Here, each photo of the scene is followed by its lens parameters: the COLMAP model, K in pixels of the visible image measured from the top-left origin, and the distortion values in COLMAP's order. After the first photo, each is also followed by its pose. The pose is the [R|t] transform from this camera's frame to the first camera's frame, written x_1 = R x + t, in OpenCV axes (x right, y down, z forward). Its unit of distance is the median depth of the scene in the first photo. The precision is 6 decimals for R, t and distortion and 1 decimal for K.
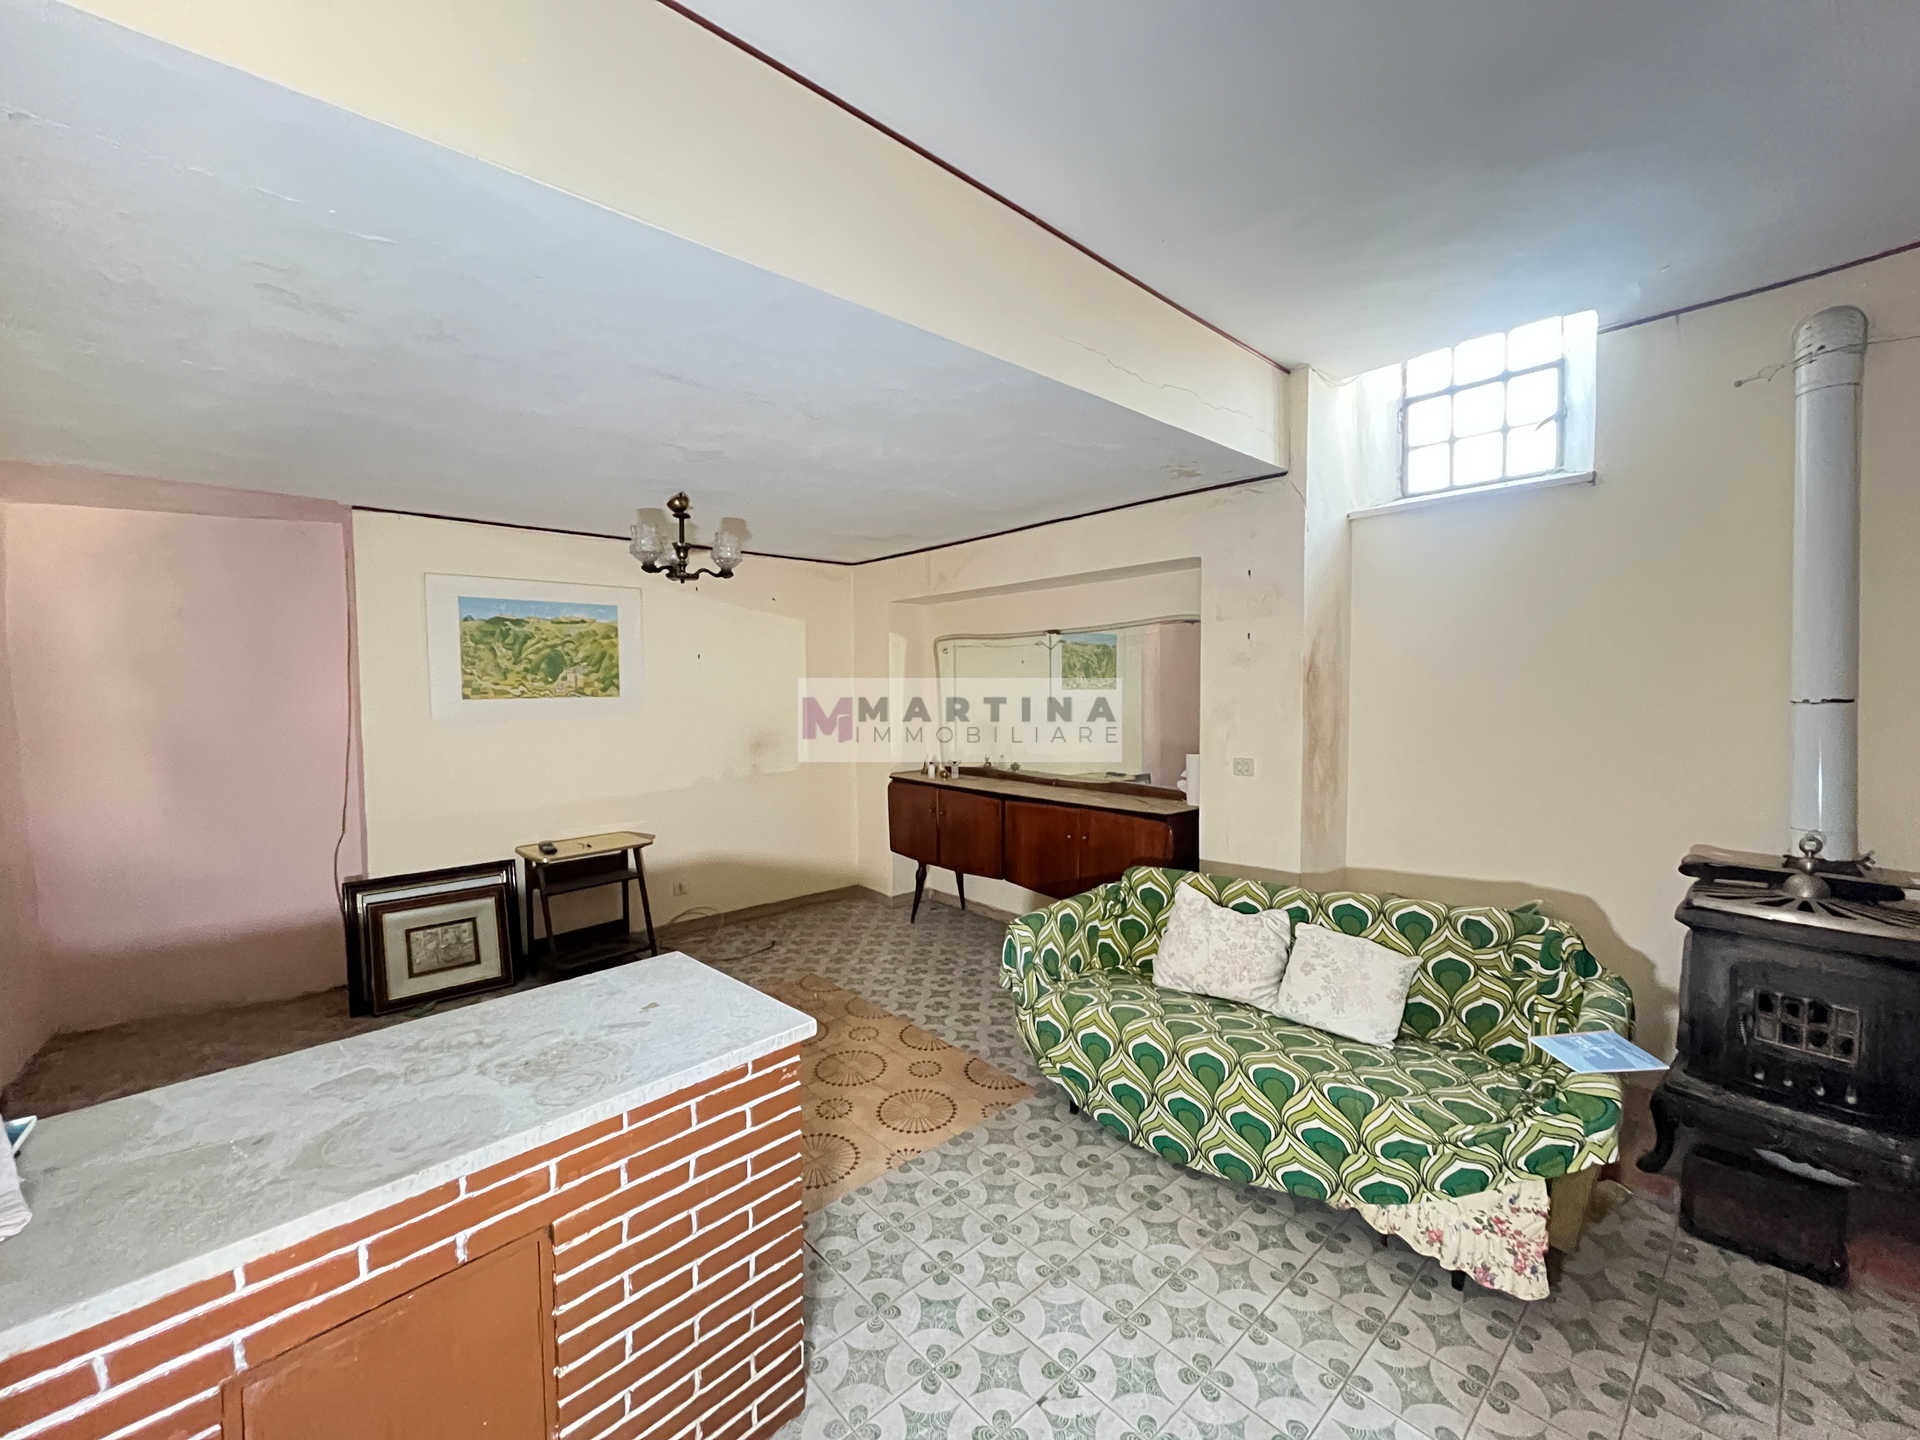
lens RADIAL K [[764.9, 0, 960.0], [0, 764.9, 720.0], [0, 0, 1]] dist [0.000145, -0.000003]
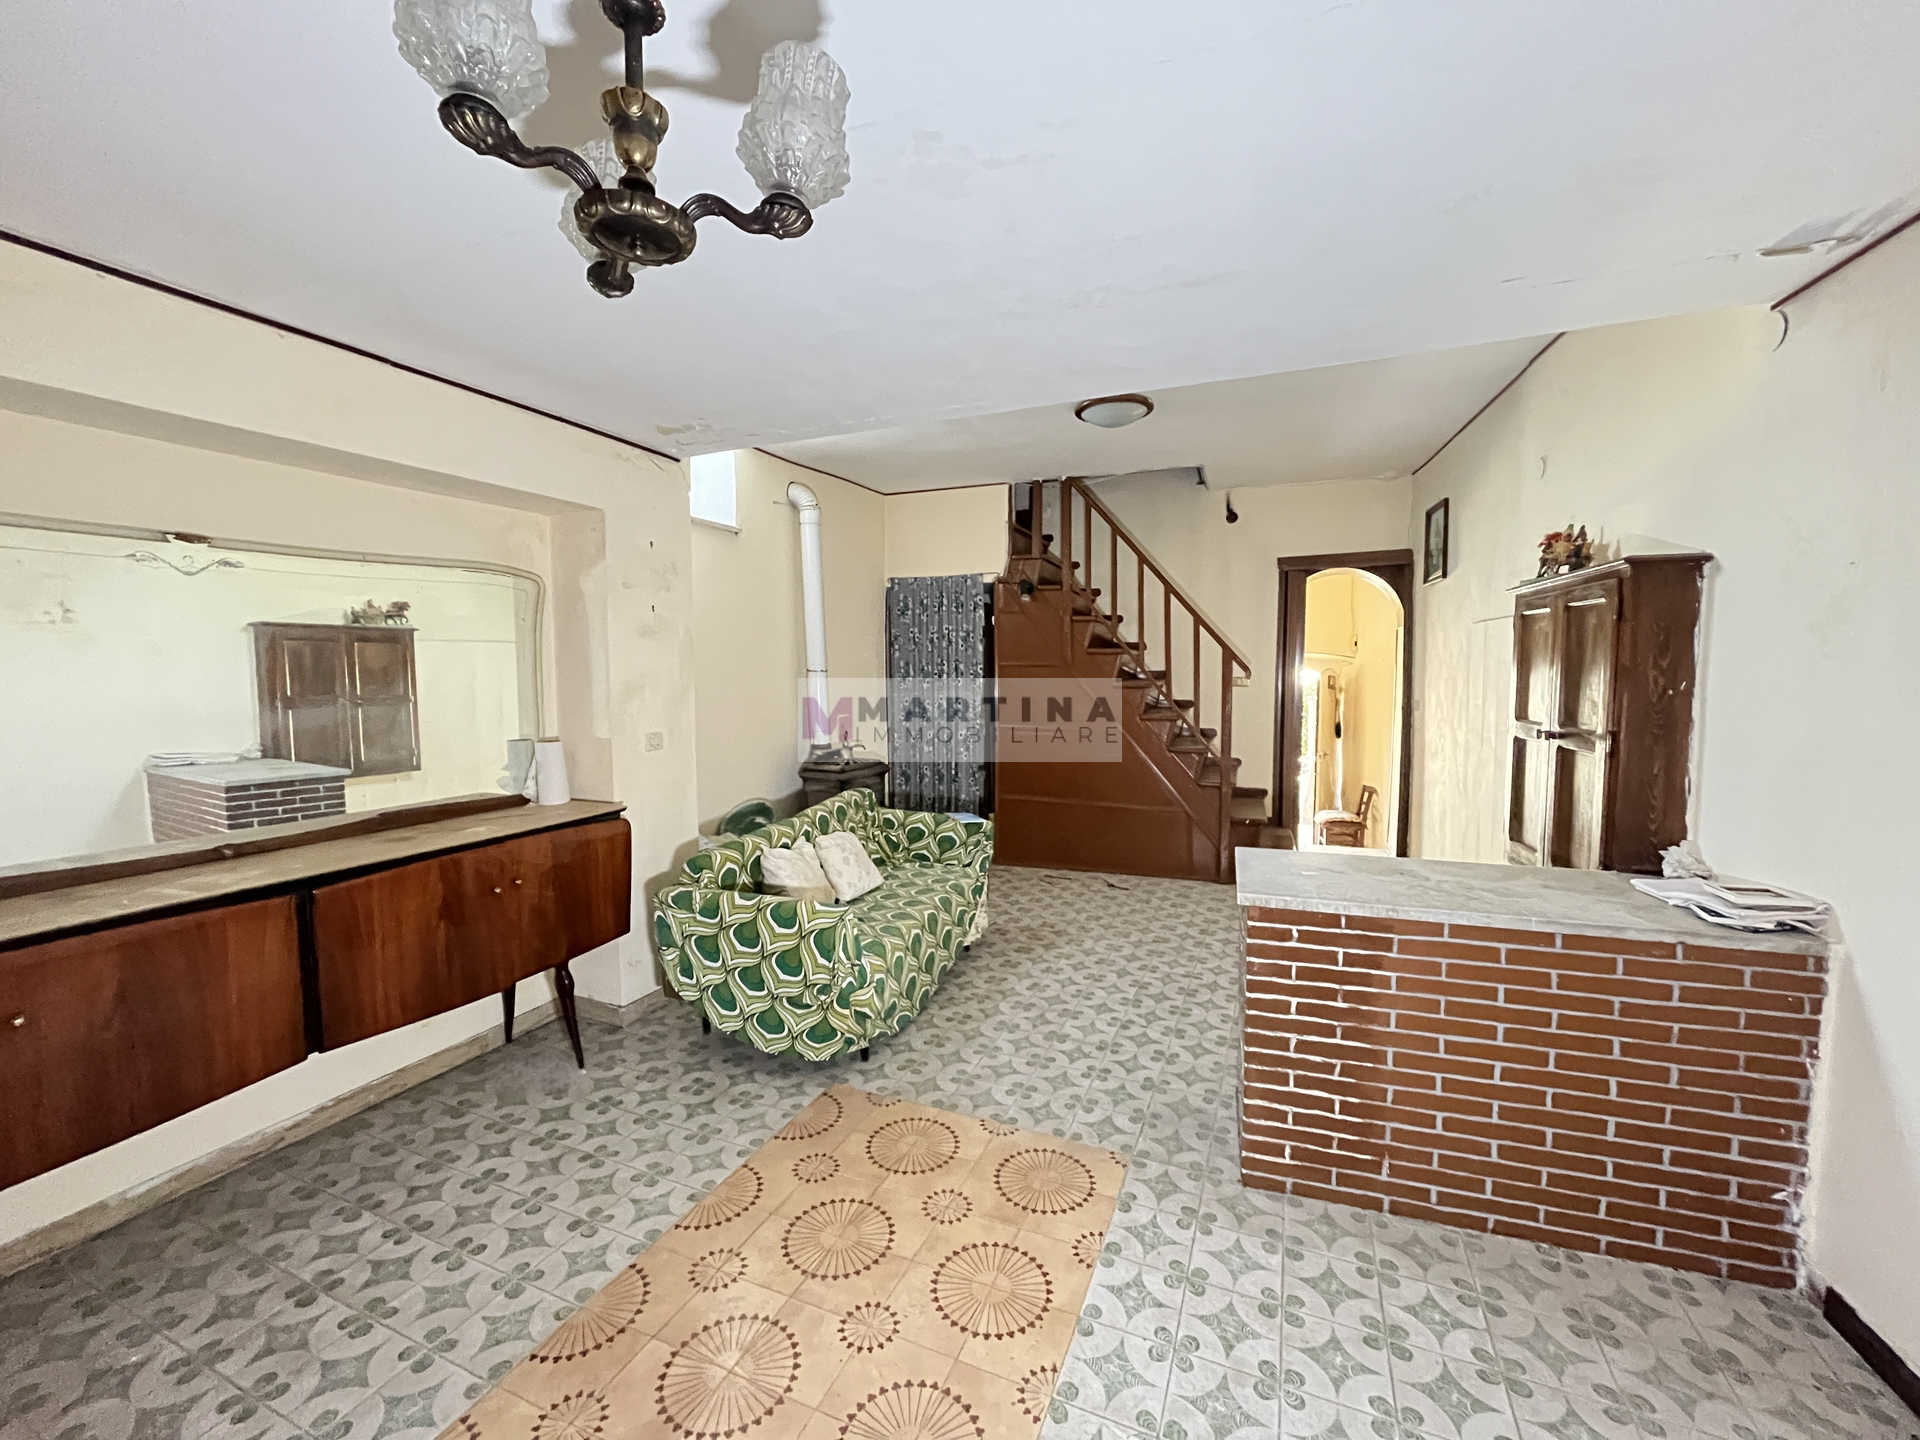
lens RADIAL K [[764.9, 0, 960.0], [0, 764.9, 720.0], [0, 0, 1]] dist [0.000145, -0.000003]
pose [[-0.408395, -0.056494, 0.911056, -0.743647], [0.043130, 0.995774, 0.081081, -0.031603], [-0.911786, 0.072407, -0.404232, 1.123422]]
